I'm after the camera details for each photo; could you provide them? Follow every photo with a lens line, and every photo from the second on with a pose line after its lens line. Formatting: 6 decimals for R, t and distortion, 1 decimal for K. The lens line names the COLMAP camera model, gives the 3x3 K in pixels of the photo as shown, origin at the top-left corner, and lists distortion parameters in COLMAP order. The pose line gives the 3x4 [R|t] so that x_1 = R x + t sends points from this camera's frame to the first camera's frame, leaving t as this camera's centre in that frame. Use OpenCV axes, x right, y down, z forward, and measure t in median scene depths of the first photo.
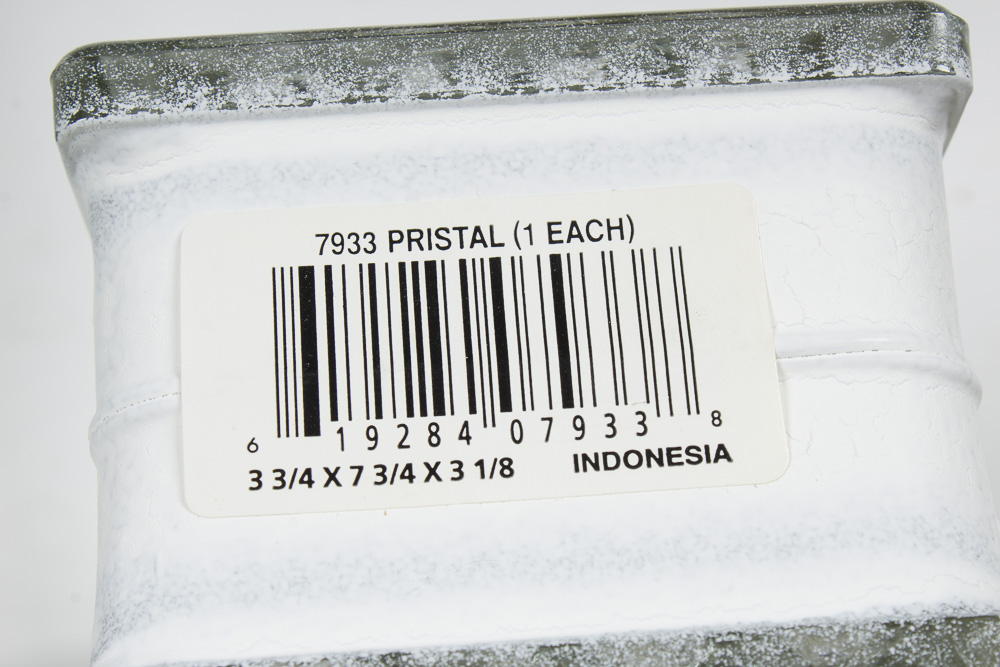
lens RADIAL K [[2207.0, 0, 500.1], [0, 2207.0, 333.8], [0, 0, 1]] dist [0.042291, 0.000000]
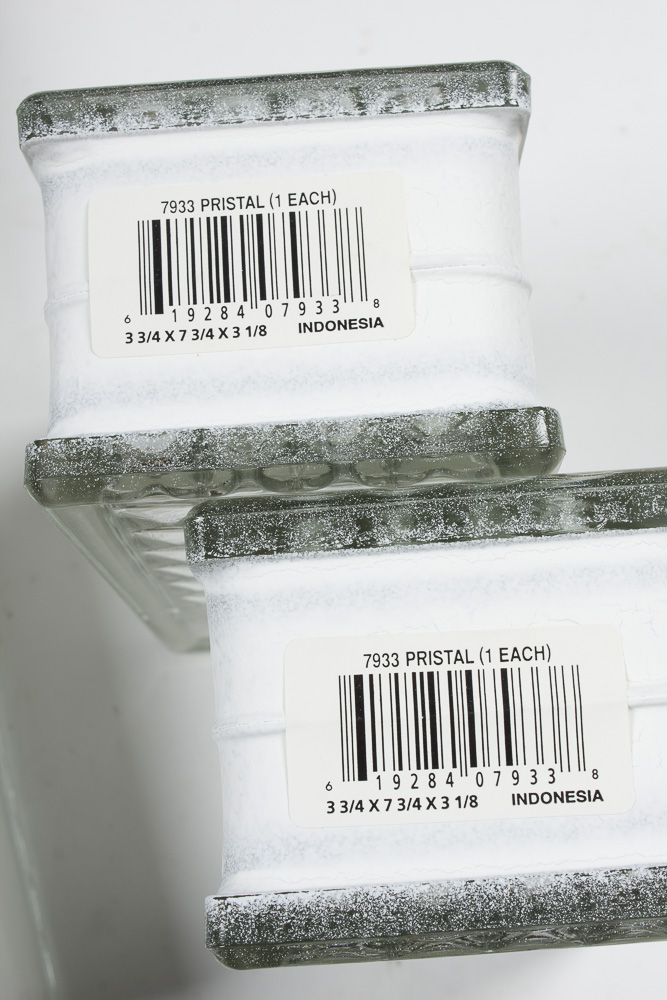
lens RADIAL K [[1564.0, 0, 333.3], [0, 1564.0, 500.1], [0, 0, 1]] dist [-0.024529, 0.000000]
pose [[0.999264, 0.001765, -0.038327, 0.109118], [0.005865, 0.980172, 0.198060, -0.058271], [0.037916, -0.198139, 0.979440, -0.312293]]
